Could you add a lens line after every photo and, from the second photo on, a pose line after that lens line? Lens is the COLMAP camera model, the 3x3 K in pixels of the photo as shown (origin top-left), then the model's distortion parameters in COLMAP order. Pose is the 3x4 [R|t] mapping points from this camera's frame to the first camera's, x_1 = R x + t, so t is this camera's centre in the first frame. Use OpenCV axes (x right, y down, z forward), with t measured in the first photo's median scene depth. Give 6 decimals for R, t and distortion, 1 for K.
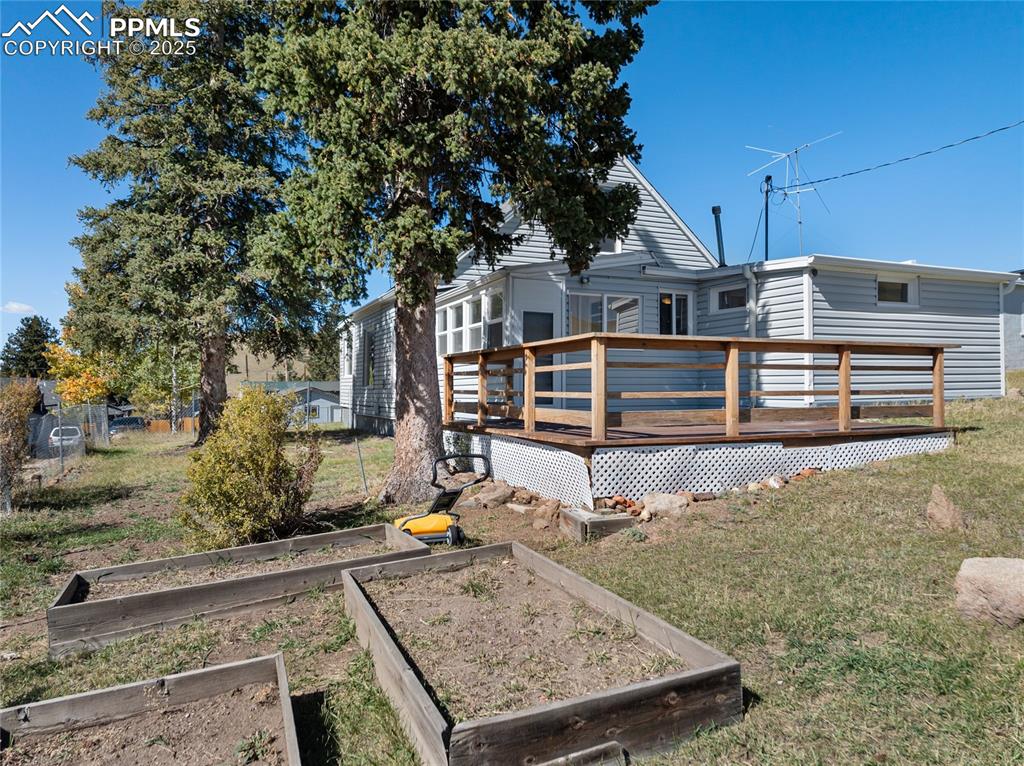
lens RADIAL K [[734.0, 0, 511.4], [0, 734.0, 378.6], [0, 0, 1]] dist [-0.032198, -0.005439]
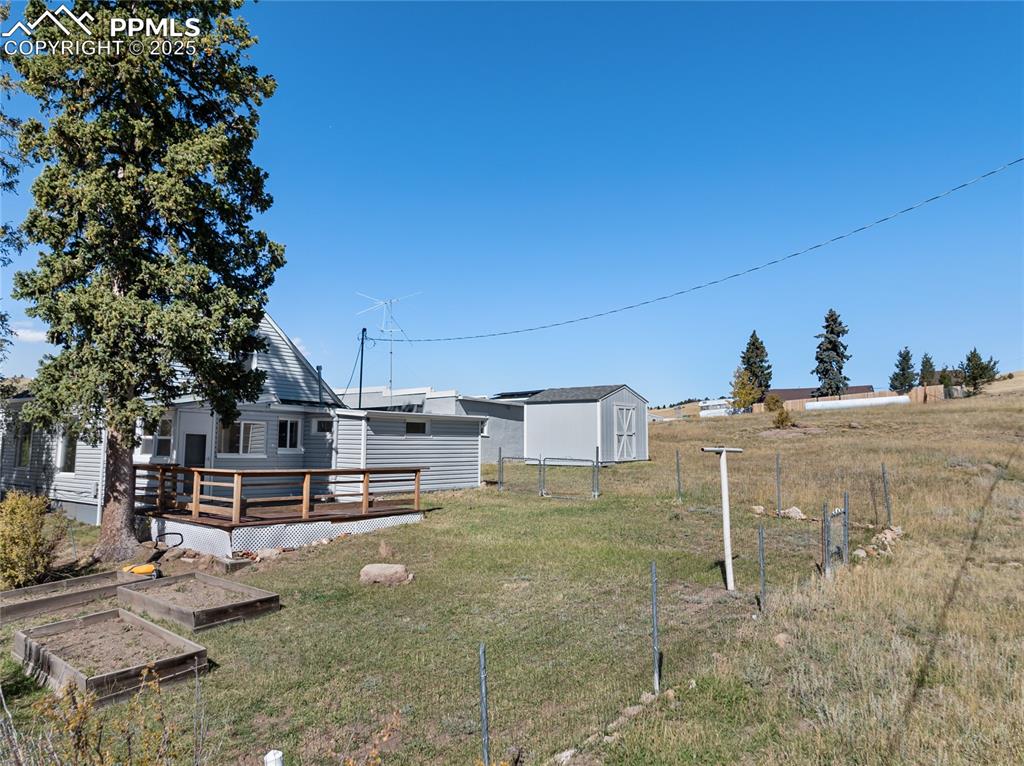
lens RADIAL K [[734.0, 0, 511.4], [0, 734.0, 378.6], [0, 0, 1]] dist [-0.032198, -0.005439]
pose [[0.884099, 0.059398, 0.463510, -0.150329], [-0.021233, 0.995971, -0.087131, -0.139265], [-0.466817, 0.067191, 0.881798, -1.048431]]
